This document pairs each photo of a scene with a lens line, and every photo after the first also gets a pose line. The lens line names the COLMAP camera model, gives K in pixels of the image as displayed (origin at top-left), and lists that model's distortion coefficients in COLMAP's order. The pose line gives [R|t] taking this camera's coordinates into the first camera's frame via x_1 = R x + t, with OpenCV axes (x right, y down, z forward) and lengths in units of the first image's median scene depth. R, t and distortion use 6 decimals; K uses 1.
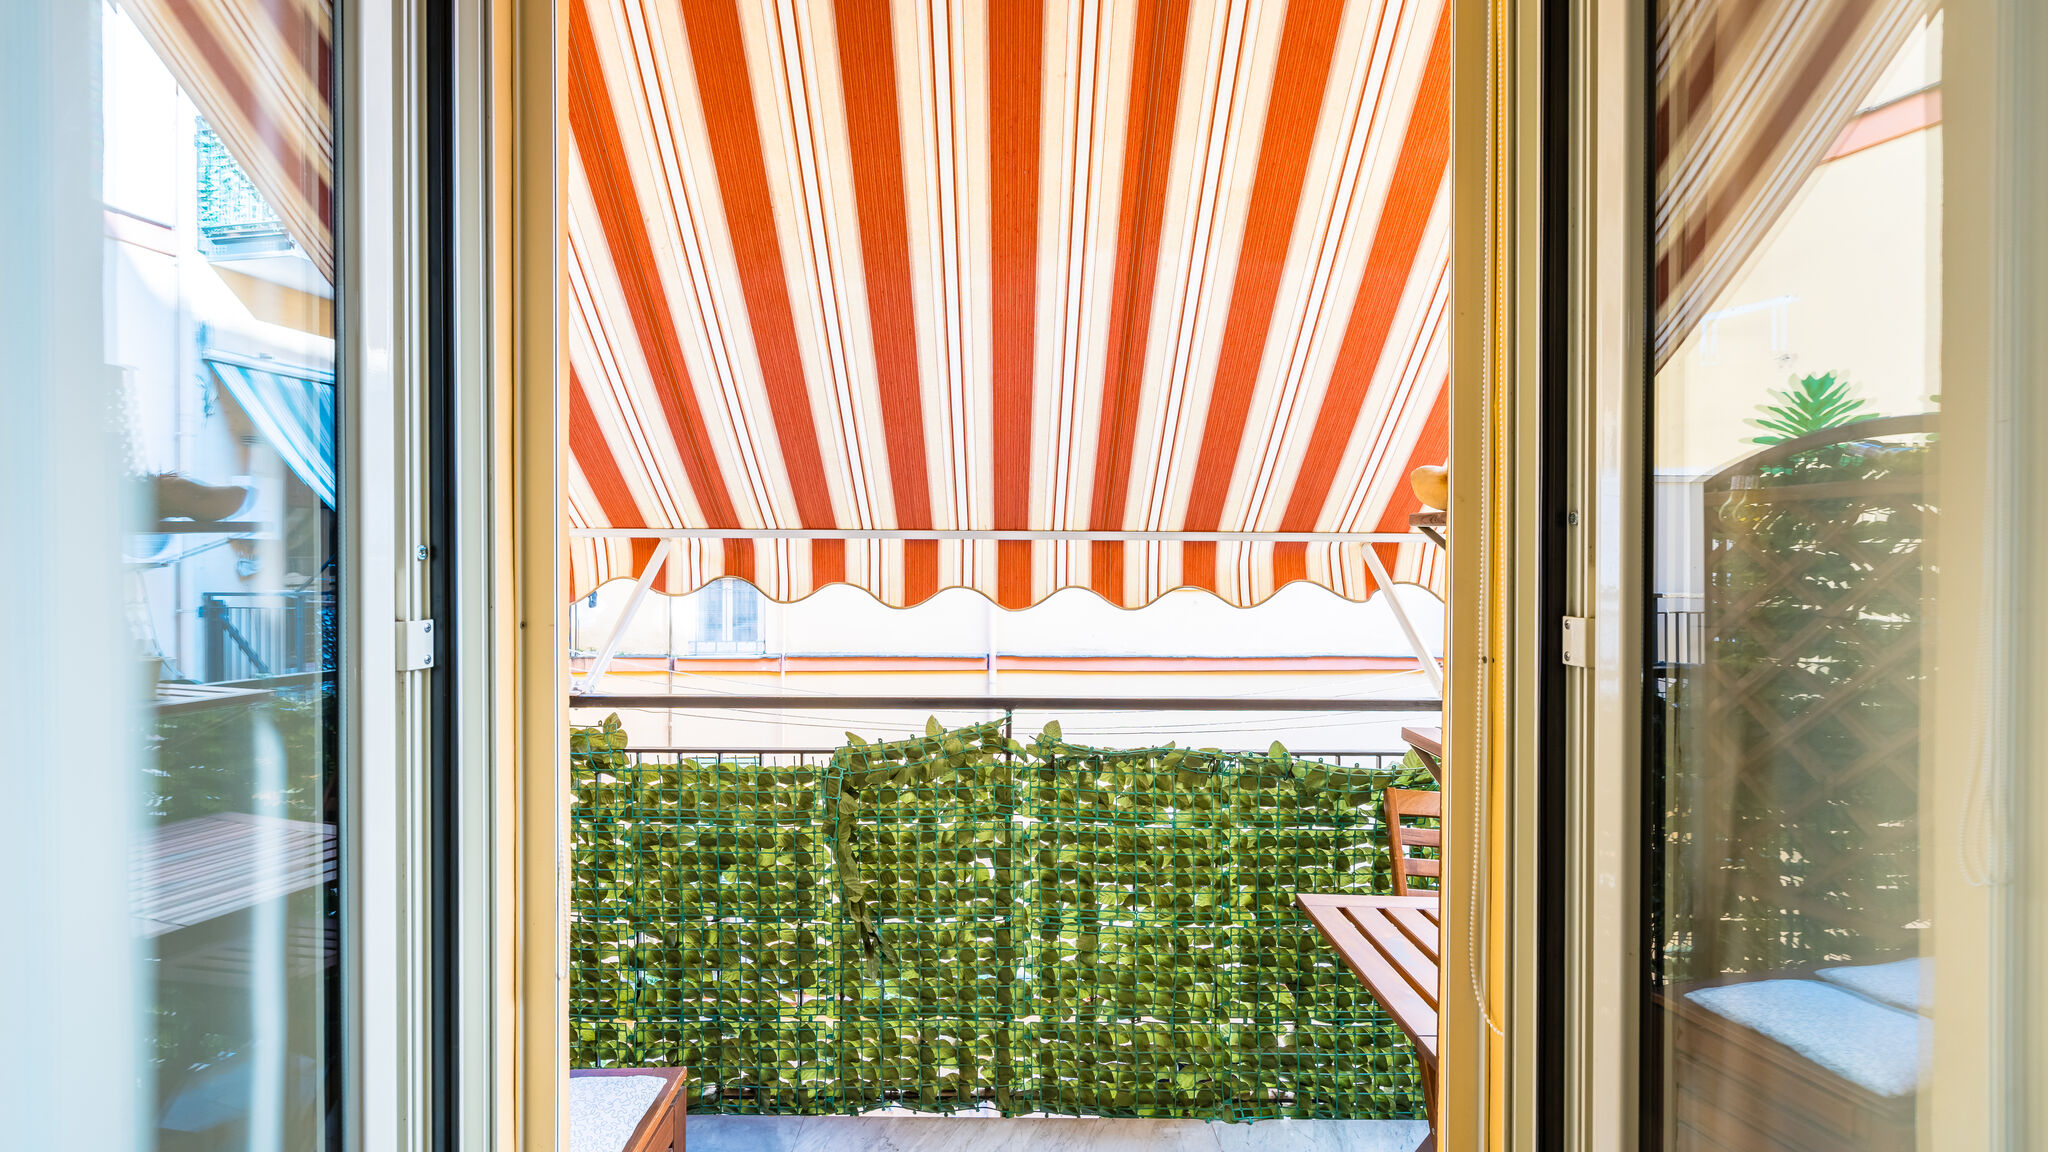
lens RADIAL K [[852.4, 0, 1011.2], [0, 852.4, 564.4], [0, 0, 1]] dist [0.005084, 0.000608]
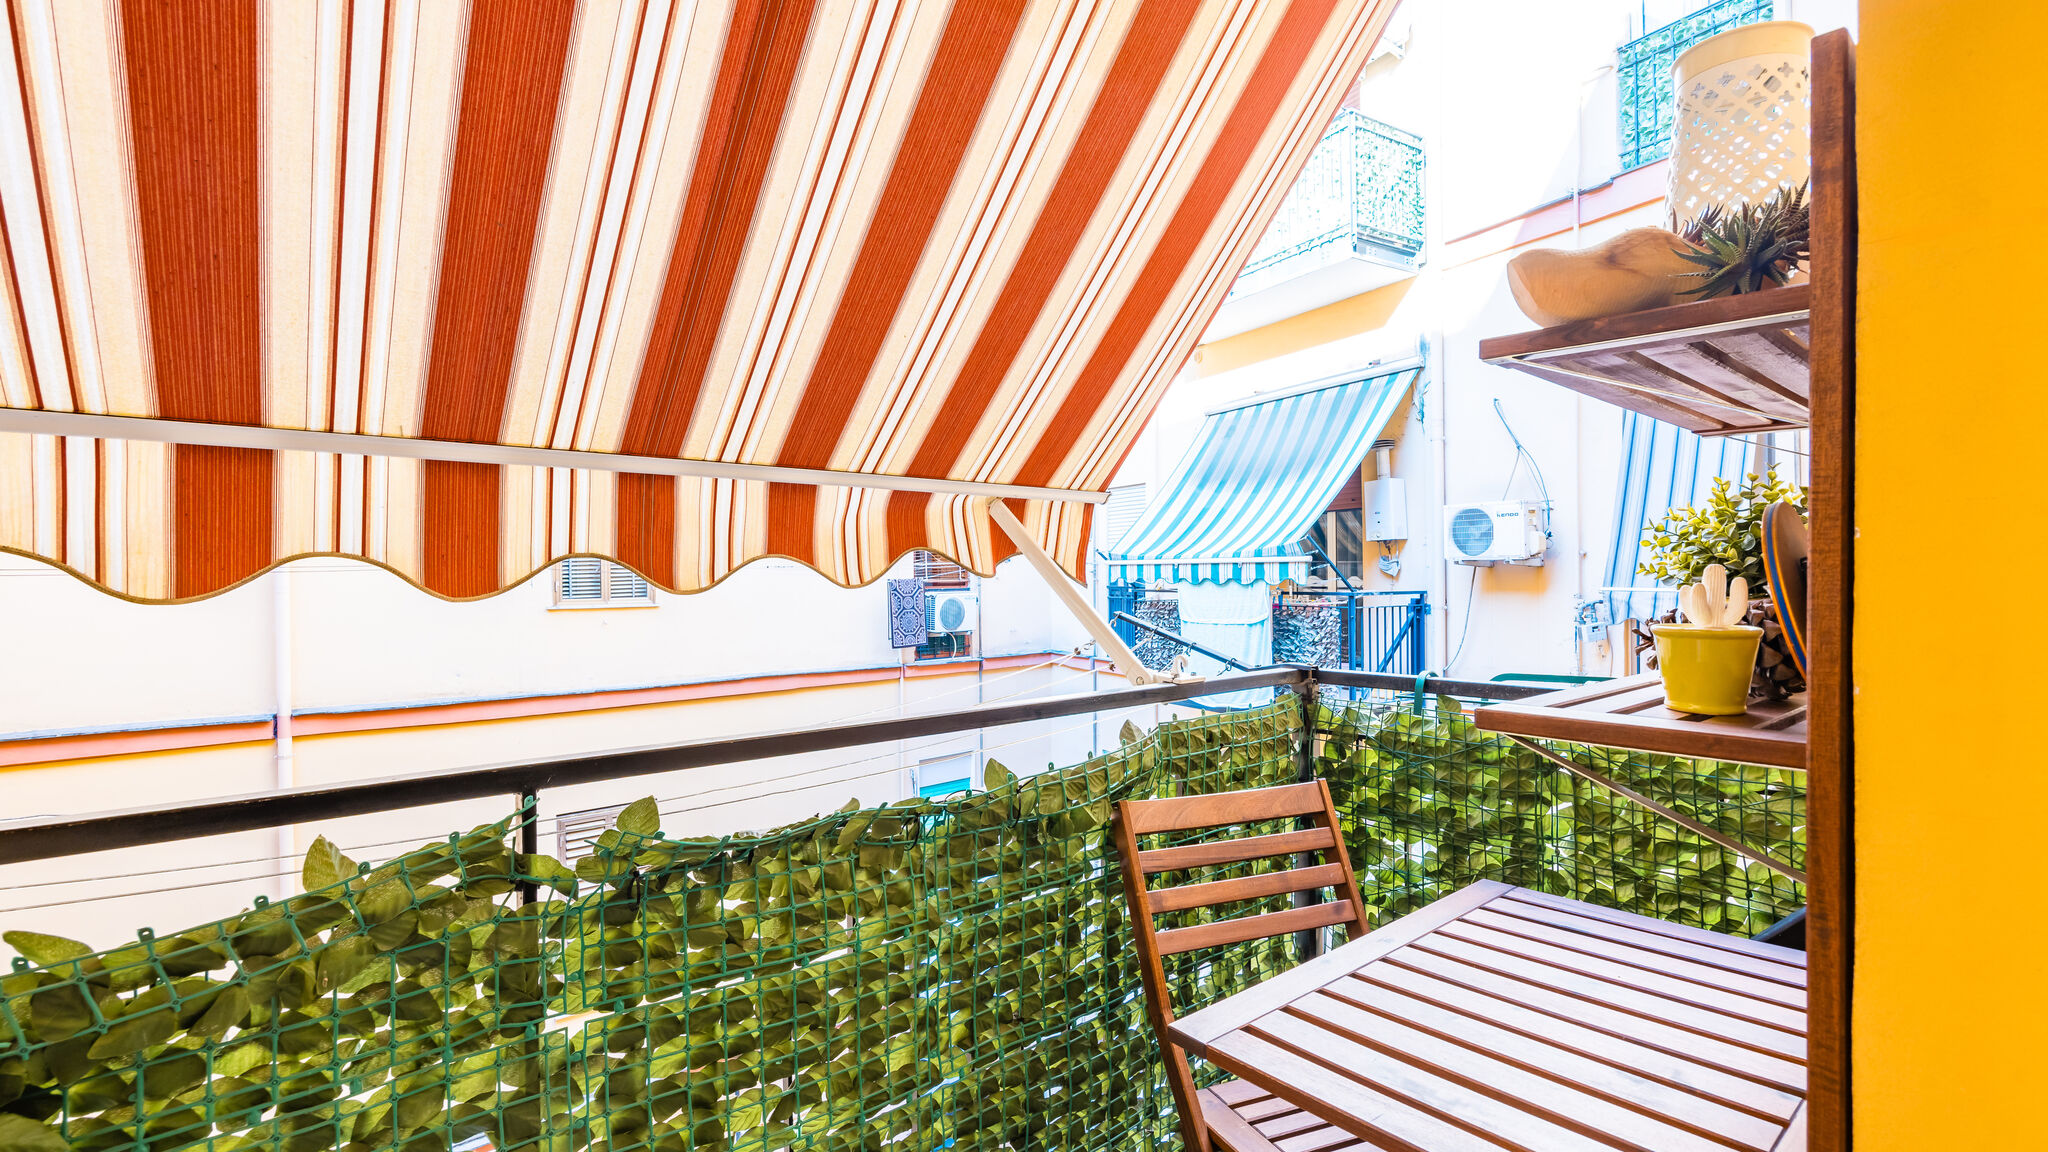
lens RADIAL K [[895.1, 0, 1020.9], [0, 895.1, 575.6], [0, 0, 1]] dist [-0.010831, -0.000538]
pose [[0.768890, -0.008659, 0.639322, -0.104052], [0.018313, 0.999796, -0.008483, 0.064119], [-0.639119, 0.018230, 0.768892, 0.463496]]
